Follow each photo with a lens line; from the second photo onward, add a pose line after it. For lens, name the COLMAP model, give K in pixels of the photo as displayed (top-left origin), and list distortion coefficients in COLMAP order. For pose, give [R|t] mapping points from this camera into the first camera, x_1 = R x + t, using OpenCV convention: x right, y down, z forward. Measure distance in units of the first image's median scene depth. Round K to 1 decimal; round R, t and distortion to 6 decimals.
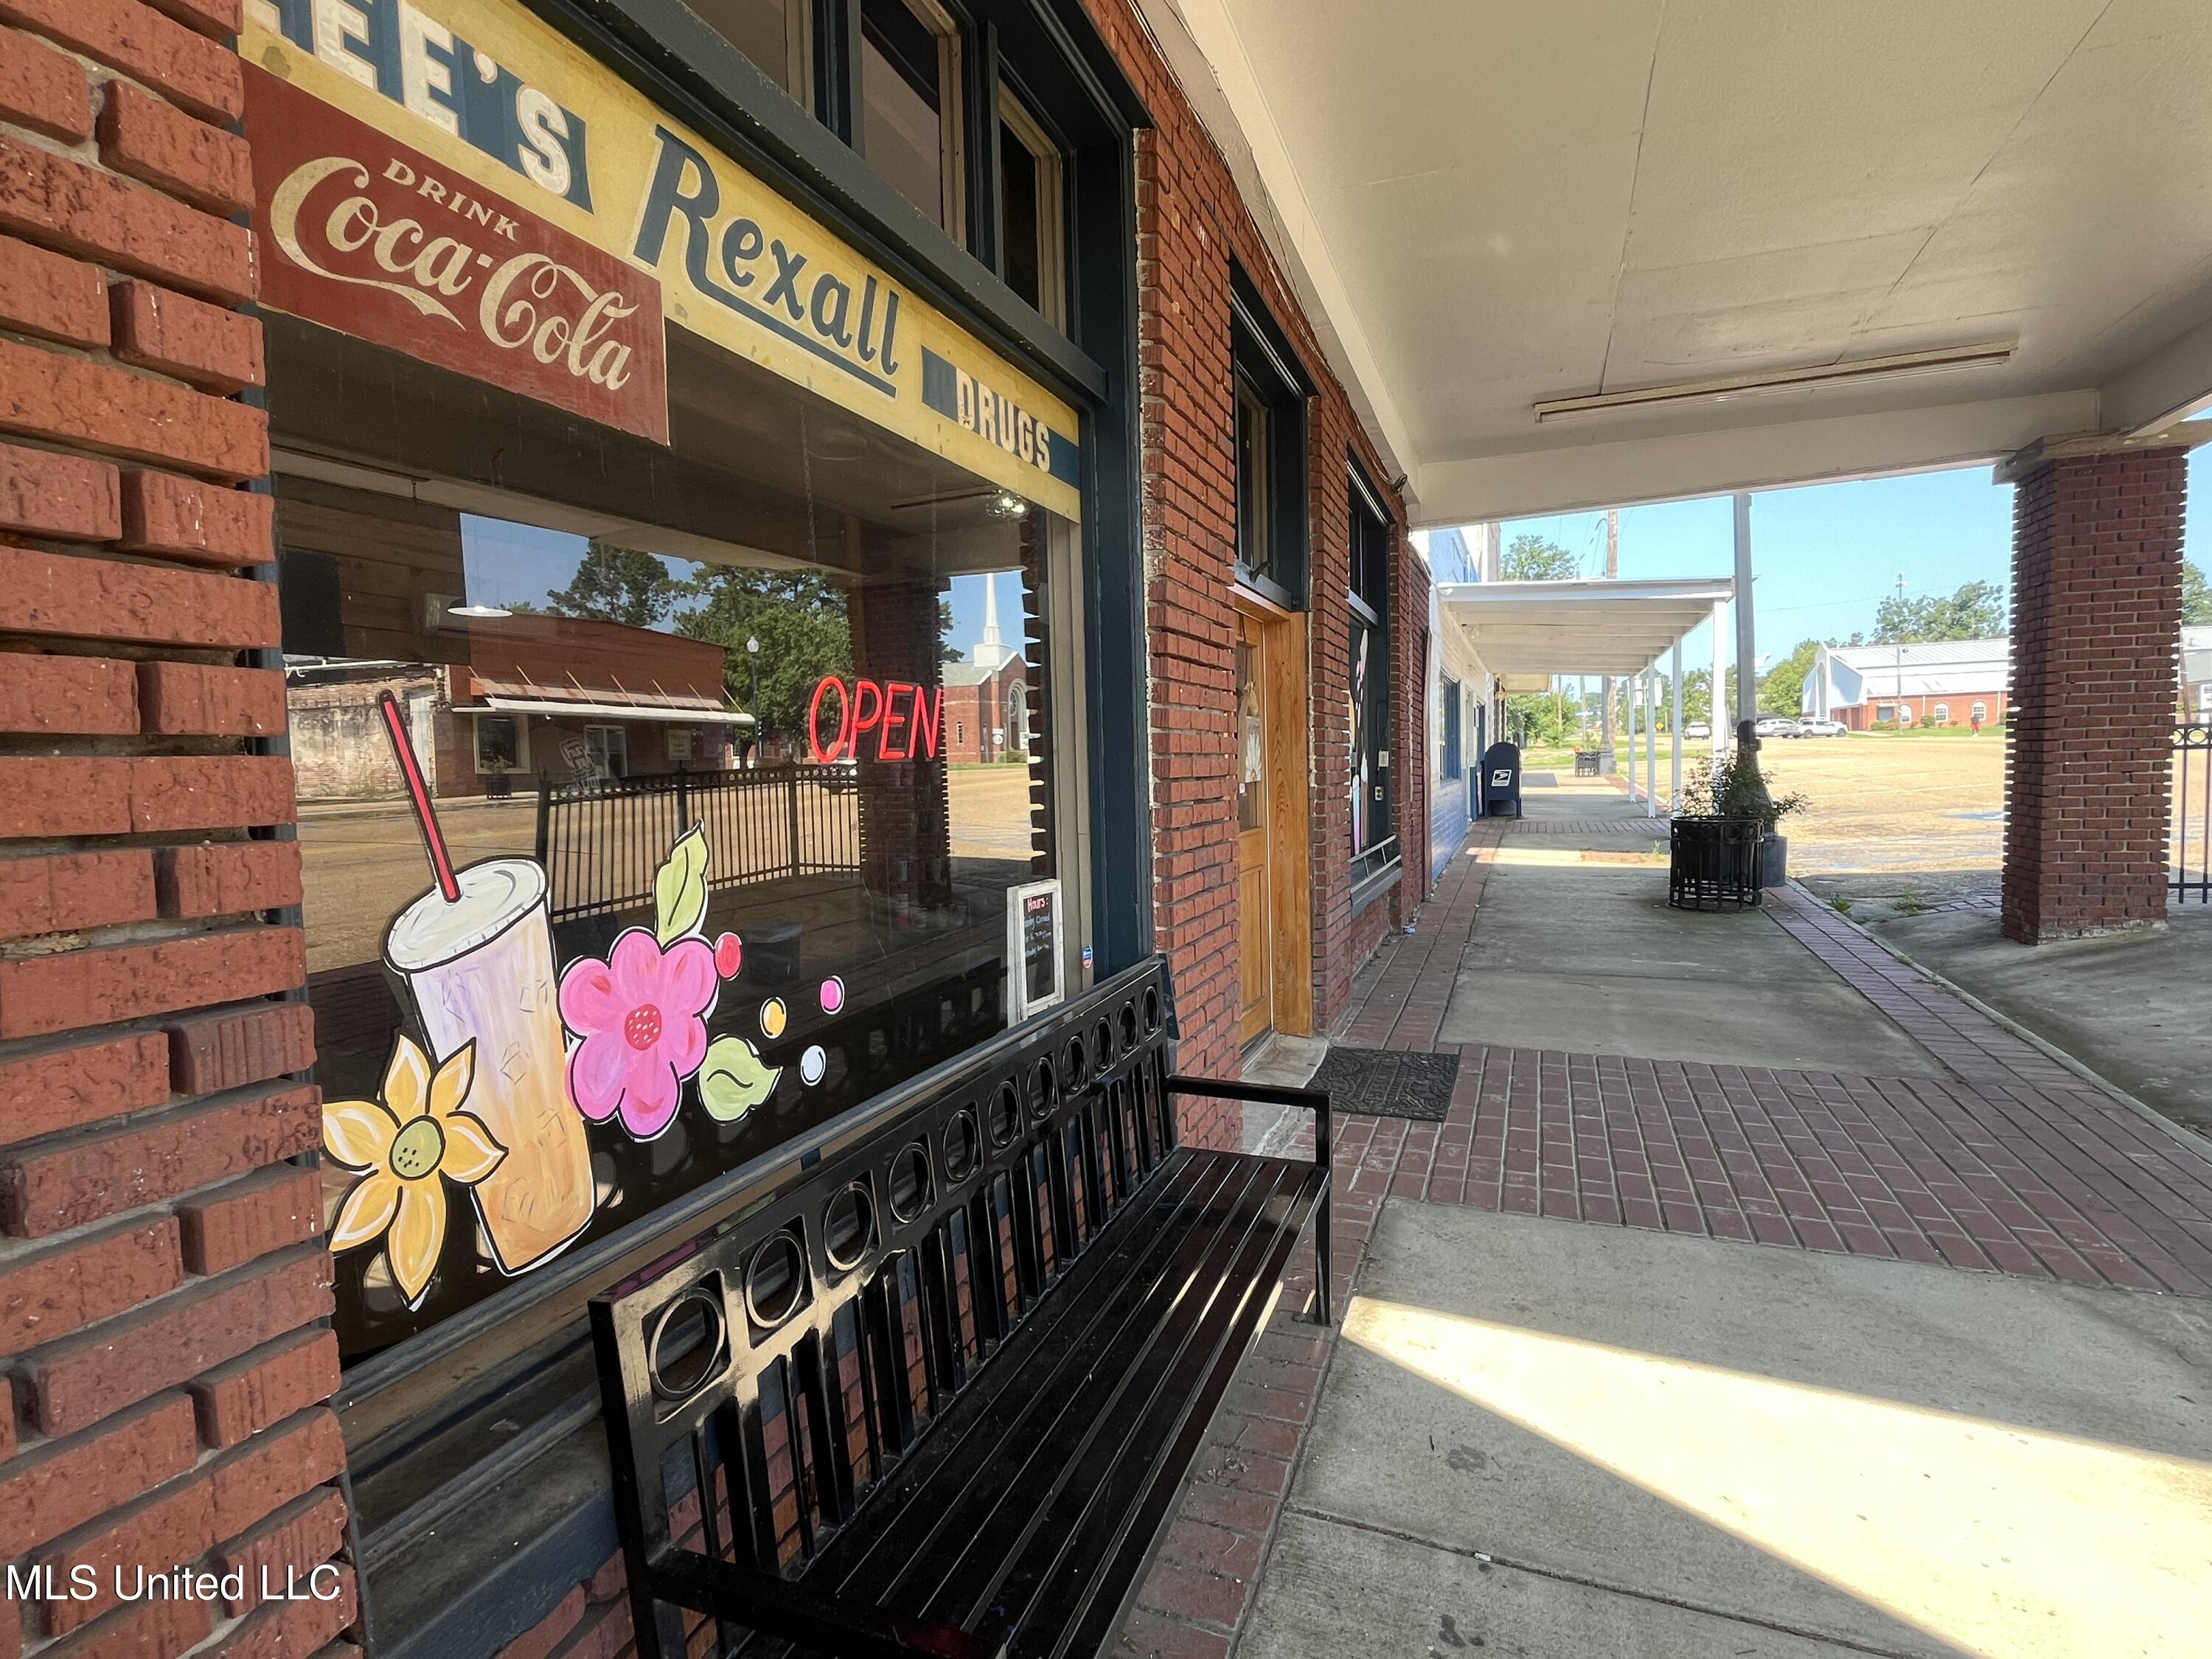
lens RADIAL K [[1063.7, 0, 1108.7], [0, 1063.7, 829.3], [0, 0, 1]] dist [-0.006773, 0.002215]
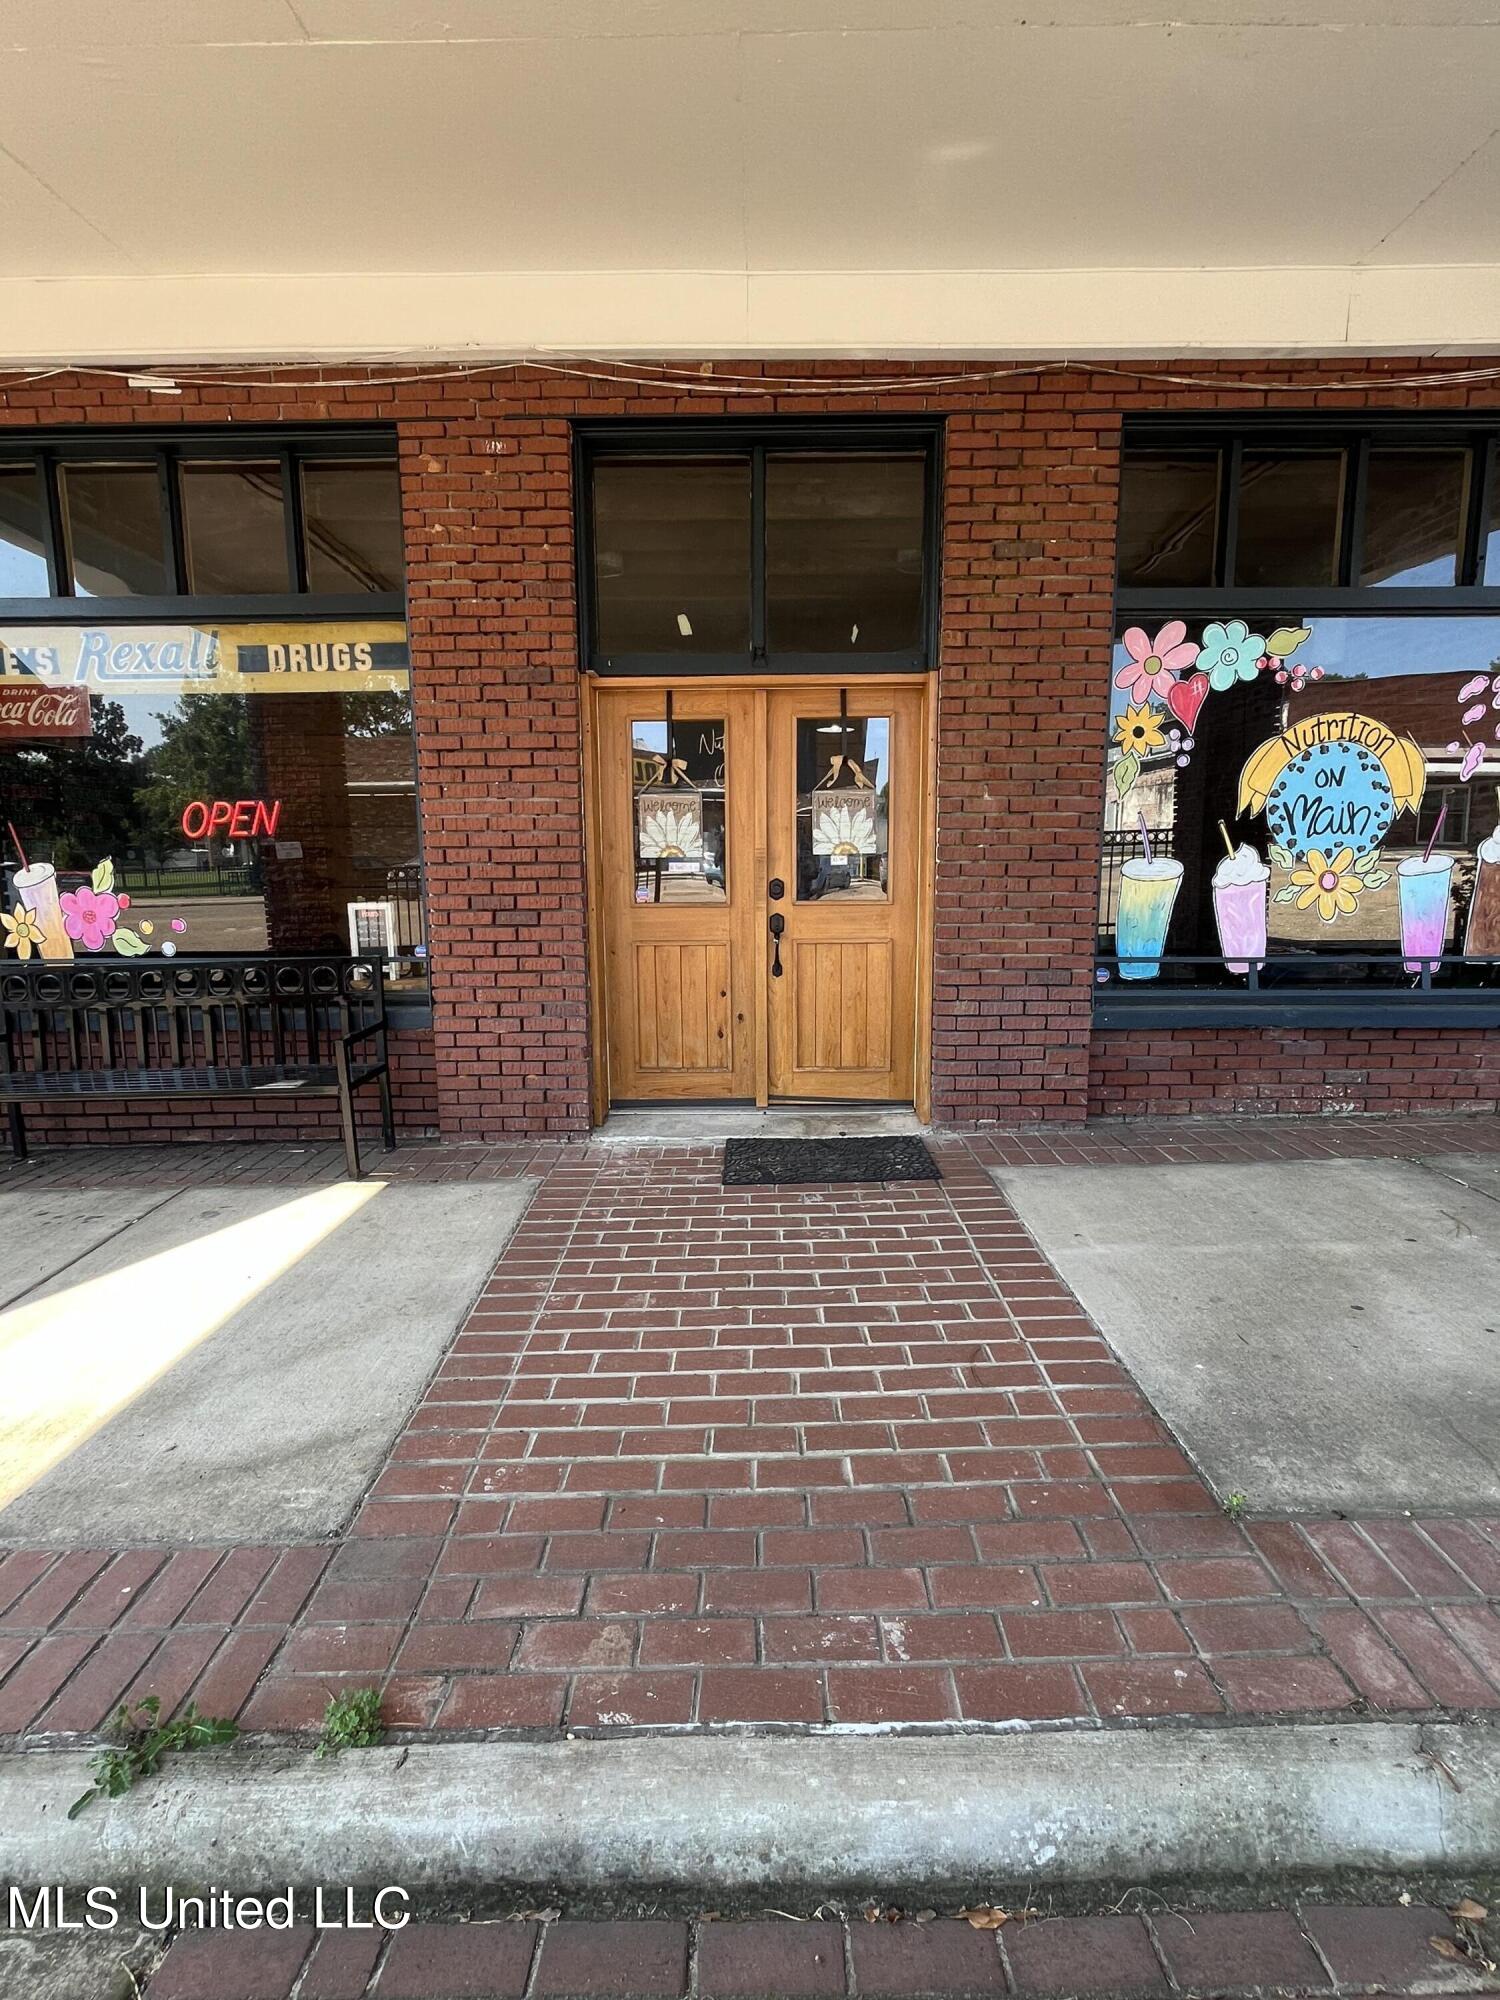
lens RADIAL K [[961.7, 0, 747.1], [0, 961.7, 997.0], [0, 0, 1]] dist [-0.006773, 0.002215]
pose [[0.361233, 0.161756, -0.918339, 2.676735], [-0.056969, 0.986828, 0.151410, -0.119839], [0.930734, -0.002377, 0.365690, 1.555002]]
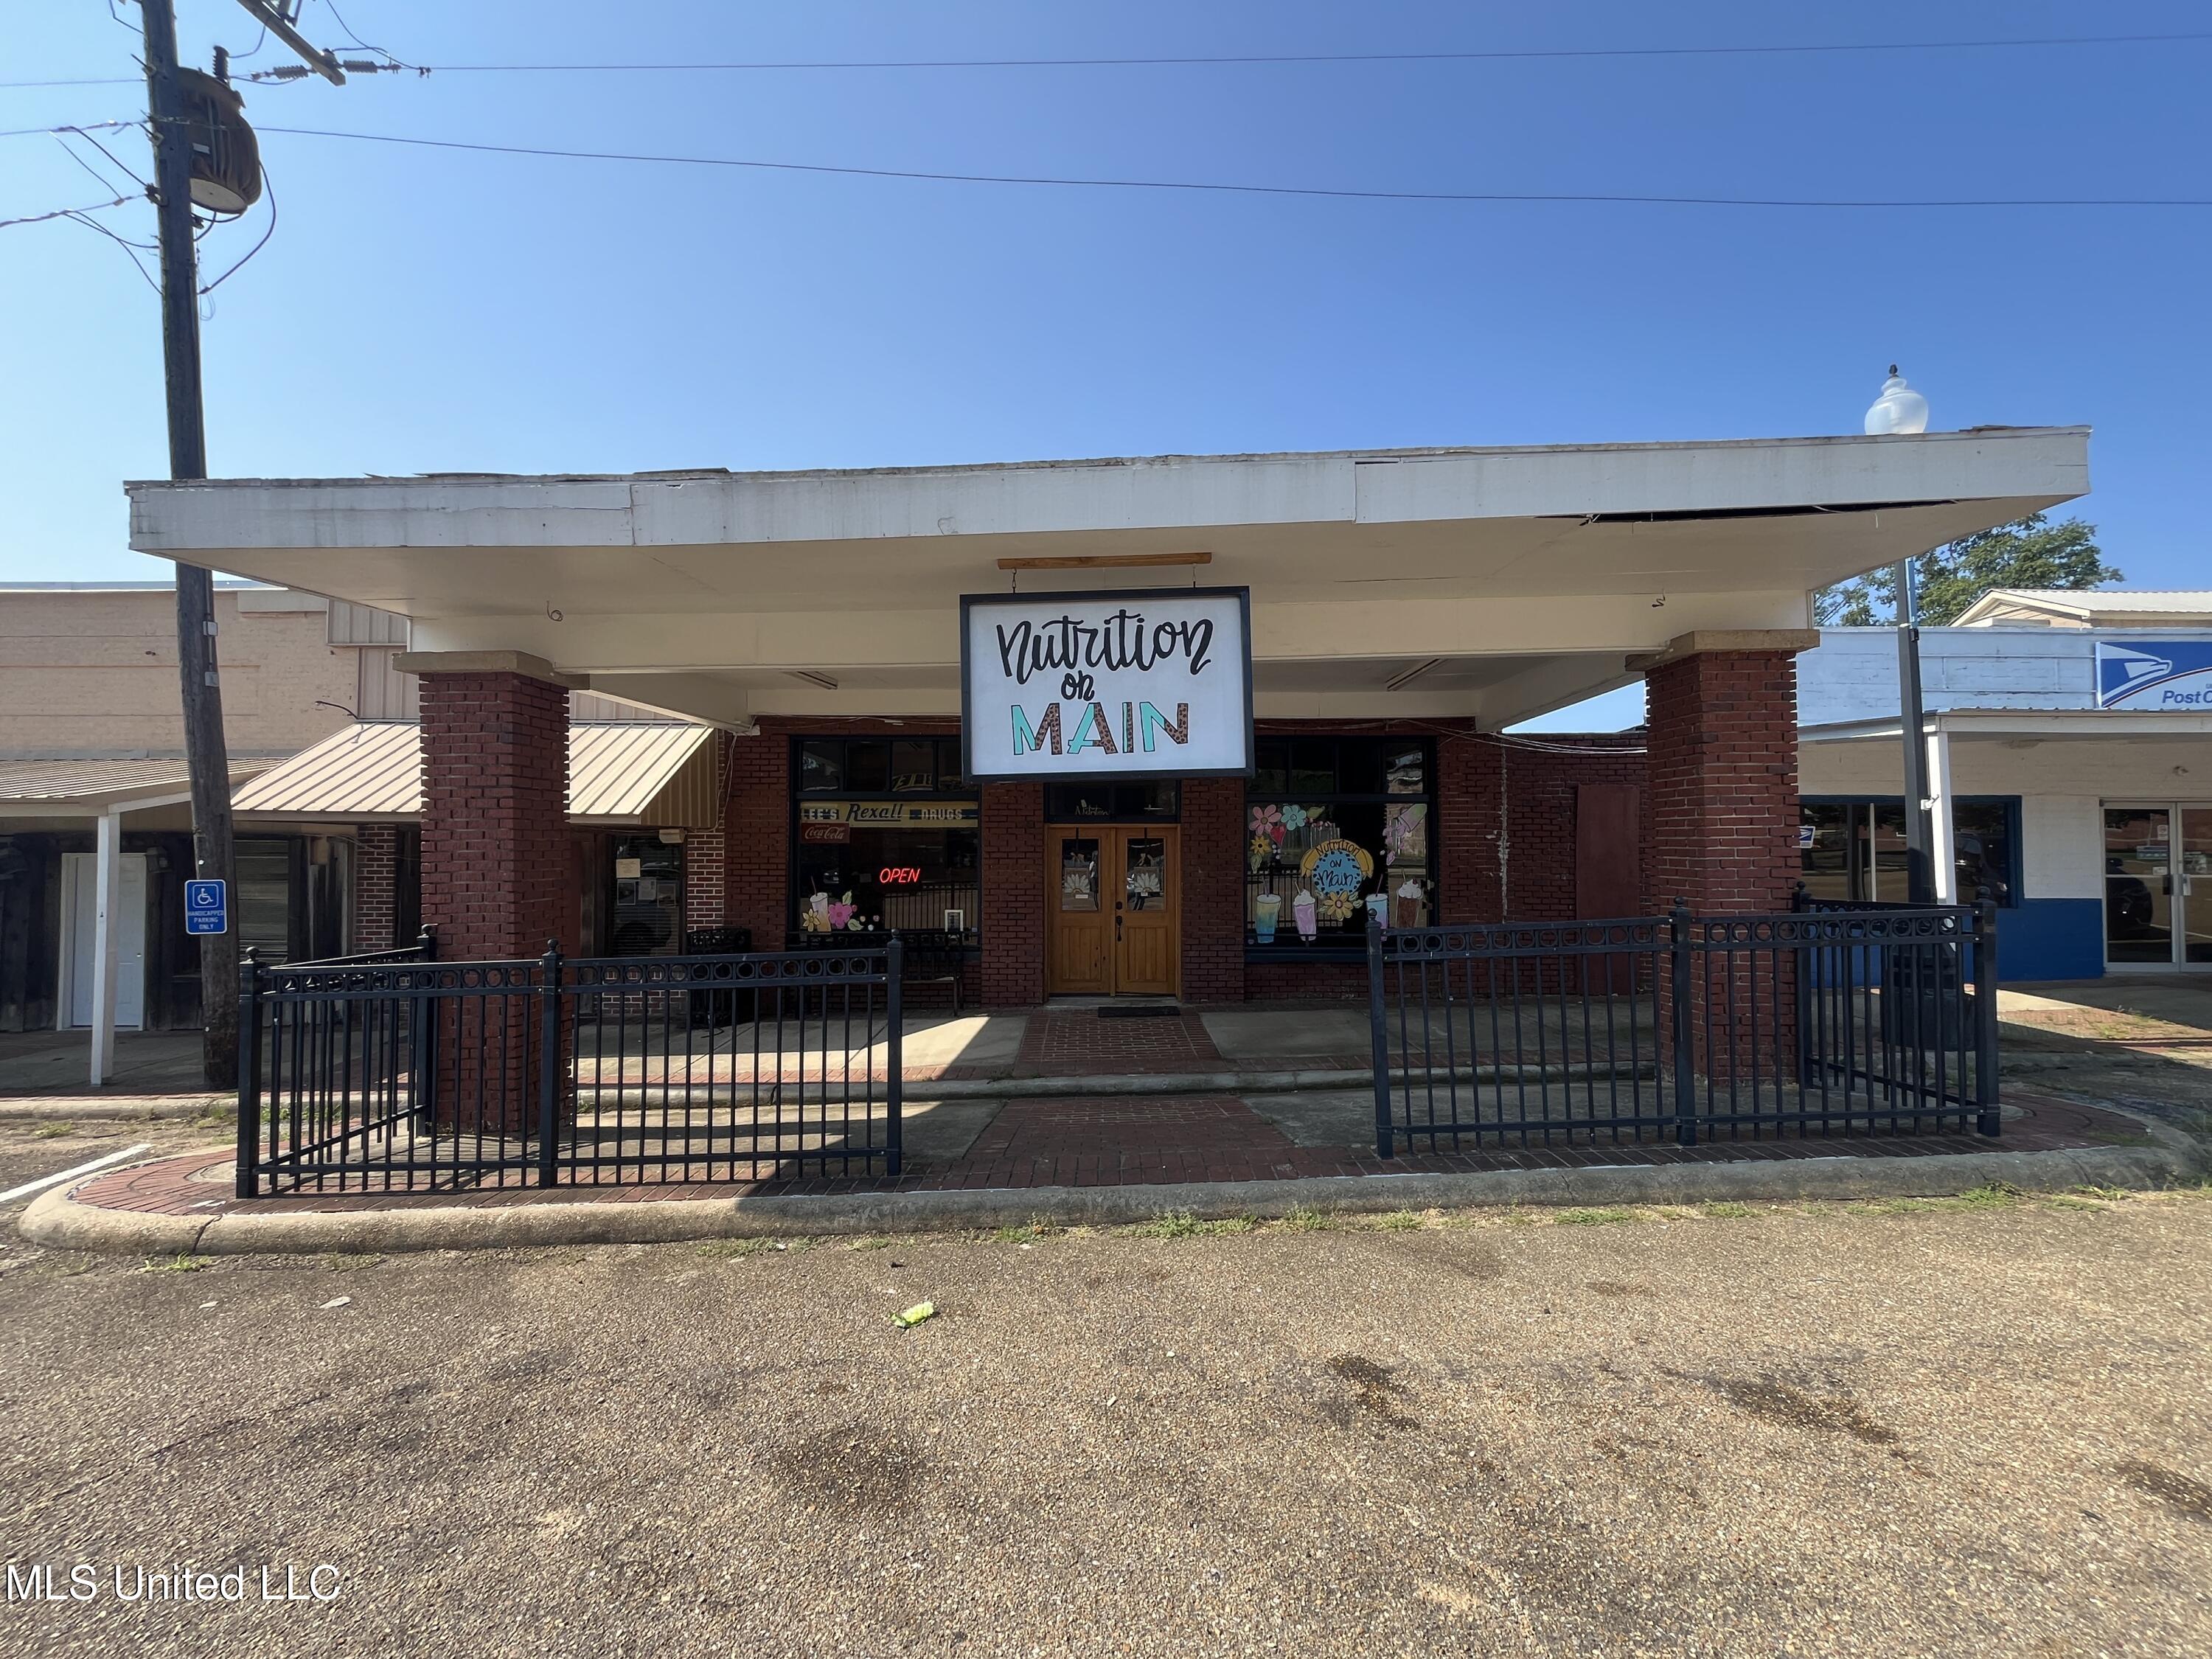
lens RADIAL K [[894.4, 0, 1103.0], [0, 894.4, 826.0], [0, 0, 1]] dist [-0.005033, 0.000765]
pose [[0.368511, 0.000864, -0.929623, 5.772428], [-0.064463, 0.997616, -0.024627, -0.393196], [0.927386, 0.069001, 0.367688, 0.252205]]
